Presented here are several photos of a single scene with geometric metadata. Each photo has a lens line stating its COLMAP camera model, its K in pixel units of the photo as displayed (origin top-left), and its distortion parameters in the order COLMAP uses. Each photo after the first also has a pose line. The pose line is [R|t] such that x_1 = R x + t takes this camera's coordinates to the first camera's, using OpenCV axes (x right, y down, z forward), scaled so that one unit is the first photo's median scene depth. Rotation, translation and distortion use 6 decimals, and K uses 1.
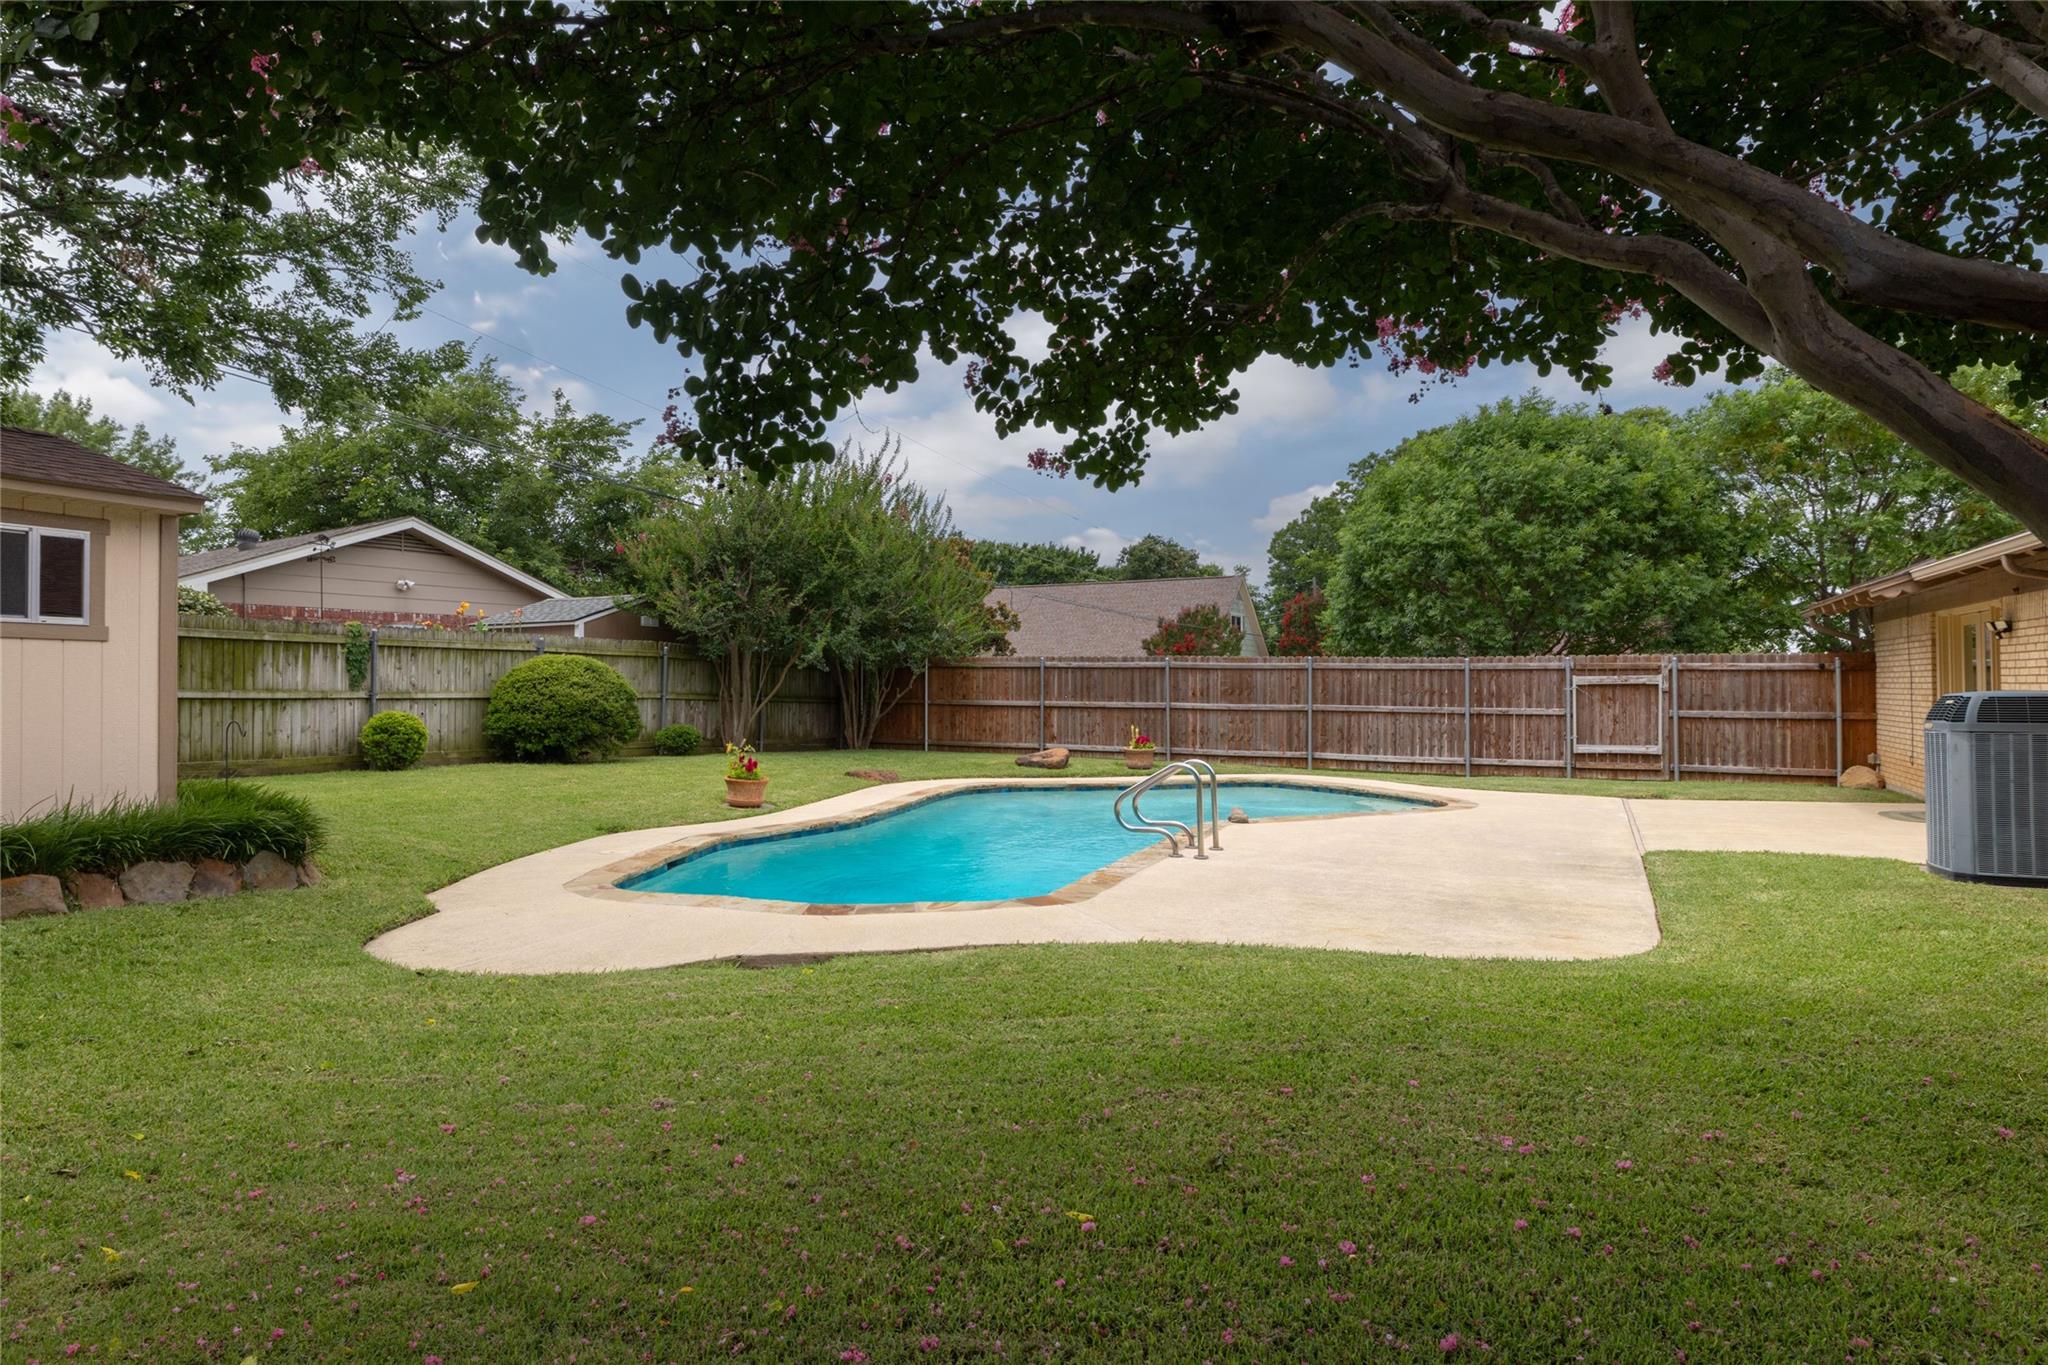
lens RADIAL K [[1154.2, 0, 1023.4], [0, 1154.2, 681.4], [0, 0, 1]] dist [-0.002589, 0.001125]
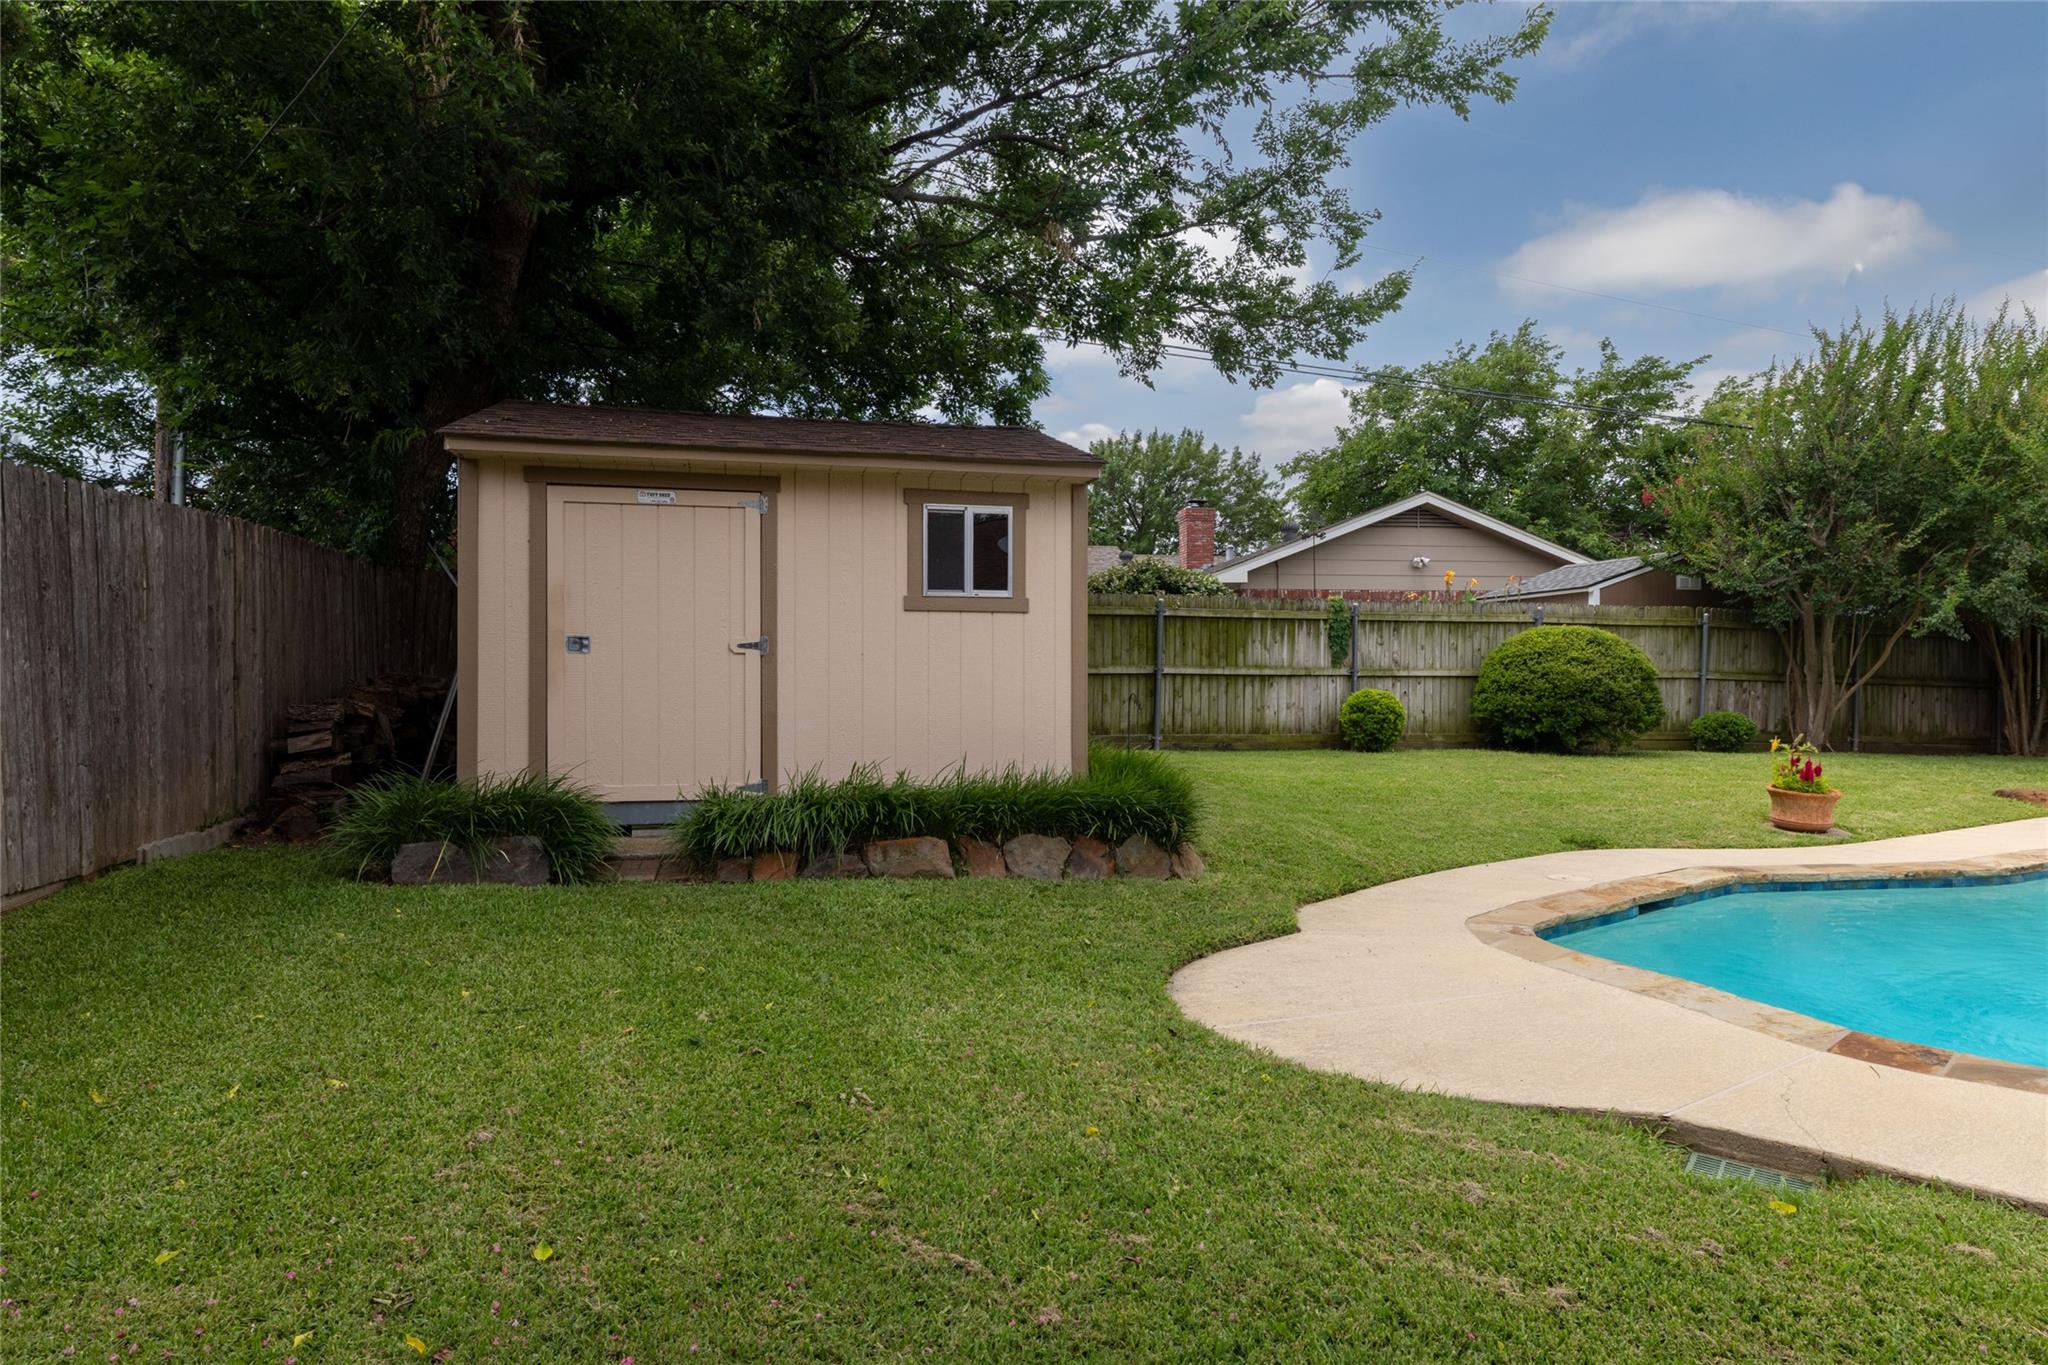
lens RADIAL K [[1154.2, 0, 1013.6], [0, 1154.2, 676.1], [0, 0, 1]] dist [-0.002589, 0.001125]
pose [[0.639512, 0.002689, -0.768776, -0.005752], [0.004236, 0.999966, 0.007021, 0.005718], [0.768769, -0.007747, 0.639479, 0.133779]]
